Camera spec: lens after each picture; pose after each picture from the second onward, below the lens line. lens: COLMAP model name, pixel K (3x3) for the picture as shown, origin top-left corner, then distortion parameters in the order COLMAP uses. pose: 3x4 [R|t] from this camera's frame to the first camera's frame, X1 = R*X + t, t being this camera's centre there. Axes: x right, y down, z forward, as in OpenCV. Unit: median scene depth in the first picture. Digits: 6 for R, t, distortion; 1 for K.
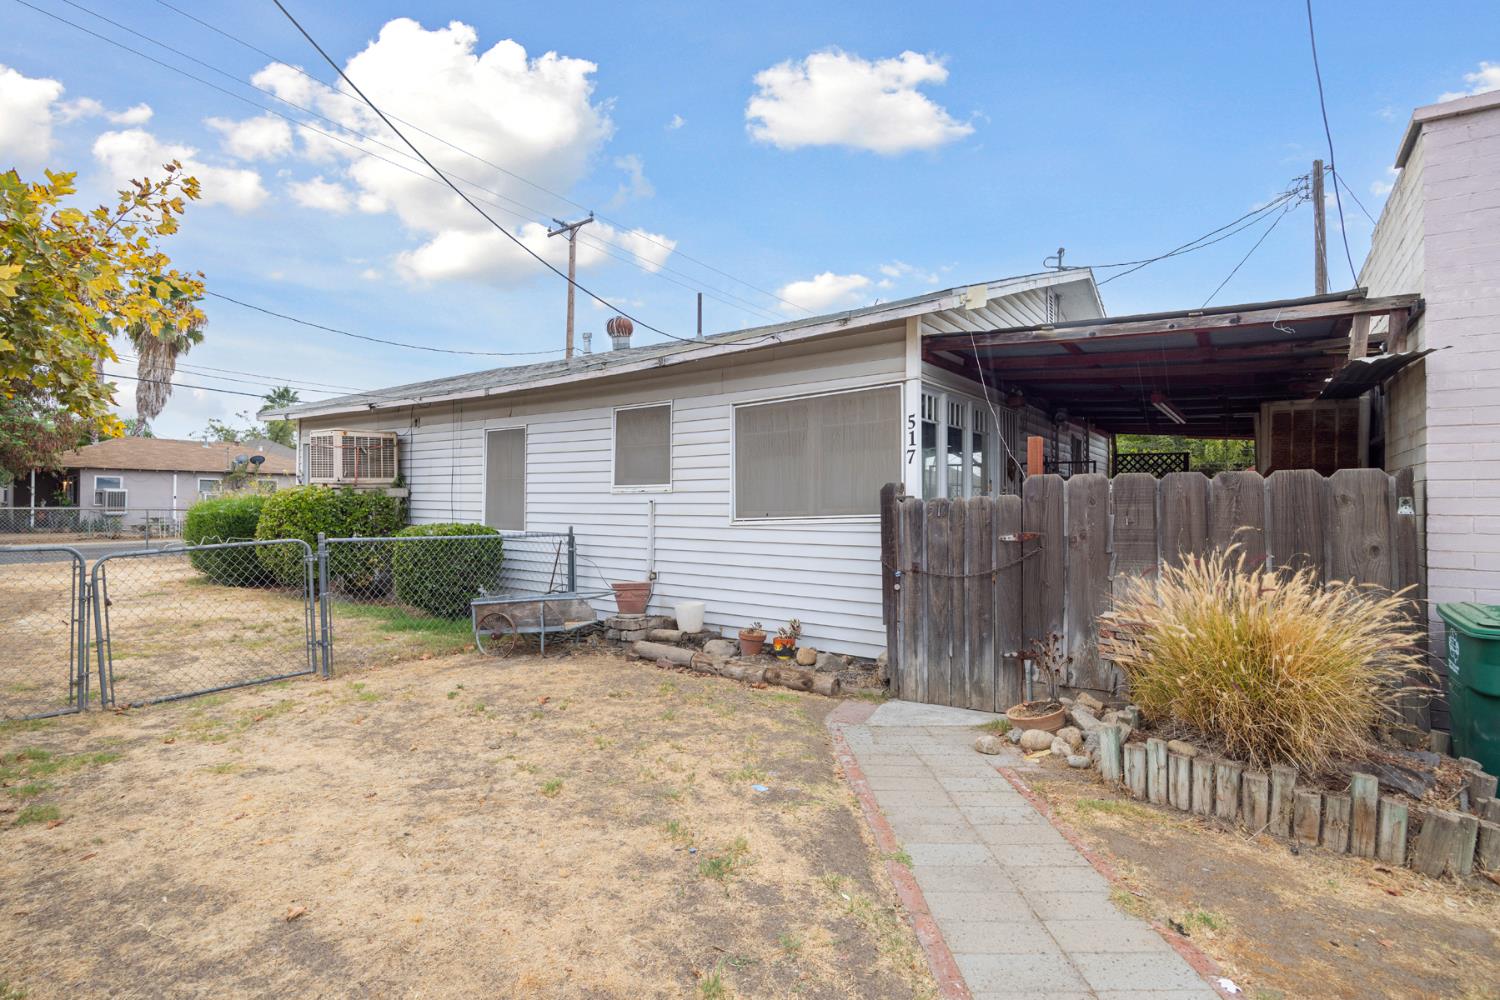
lens RADIAL K [[697.2, 0, 753.5], [0, 697.2, 496.2], [0, 0, 1]] dist [-0.013663, 0.000569]
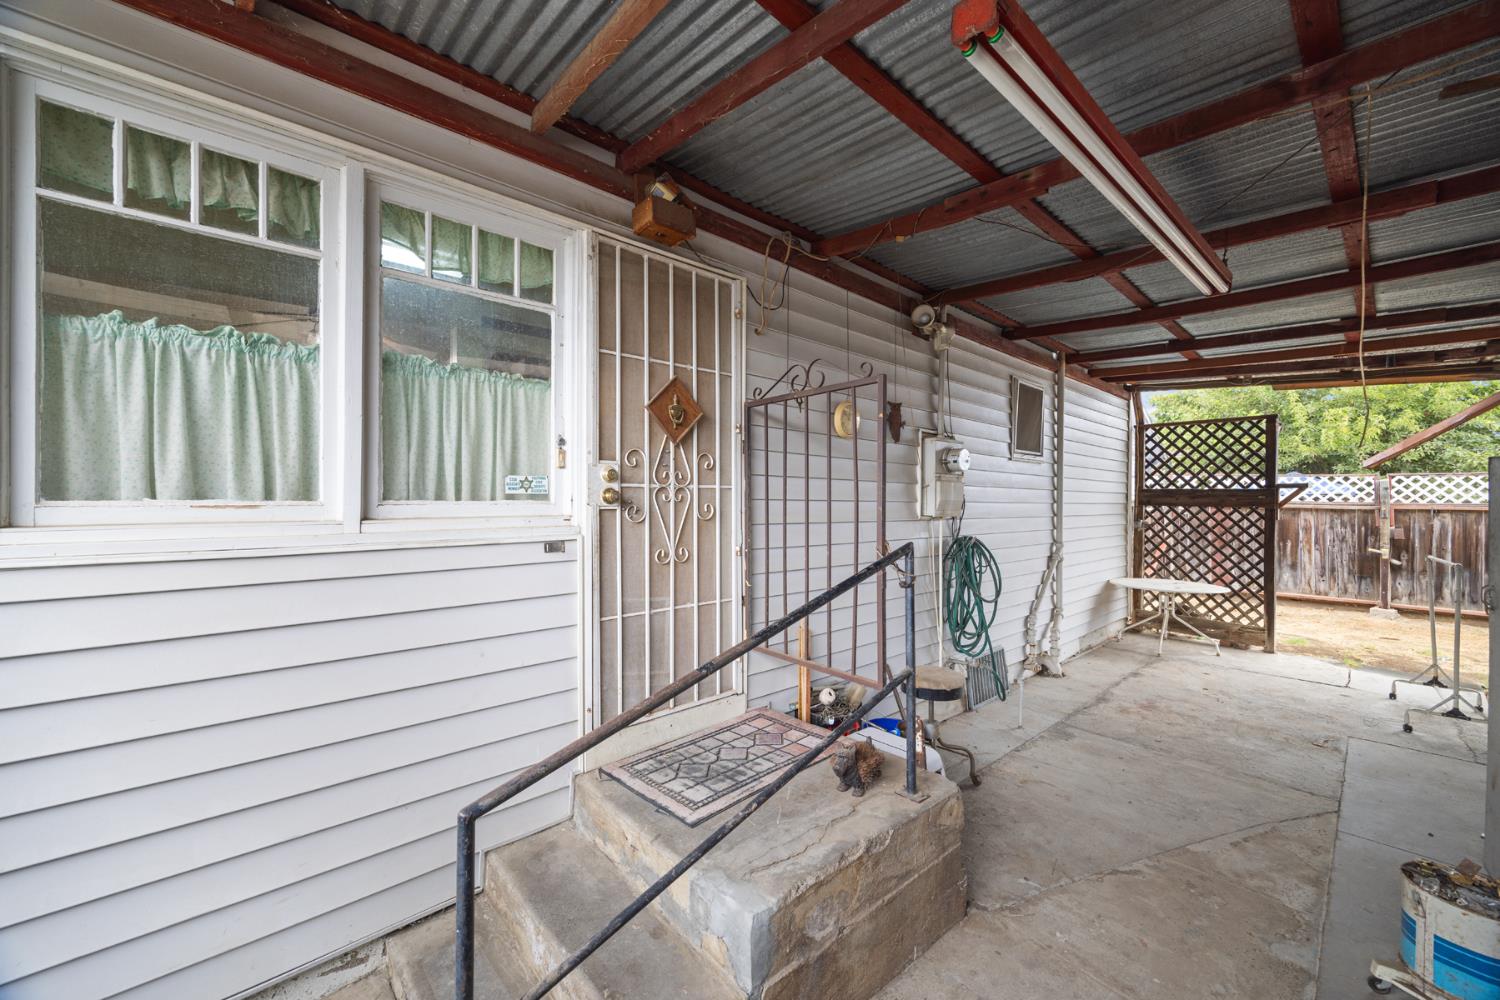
lens RADIAL K [[594.3, 0, 750.0], [0, 594.3, 500.0], [0, 0, 1]] dist [0.000545, -0.000012]
pose [[0.981192, -0.002300, -0.193018, 1.144572], [0.003102, 0.999988, 0.003854, 0.012331], [0.193007, -0.004380, 0.981188, 1.682269]]
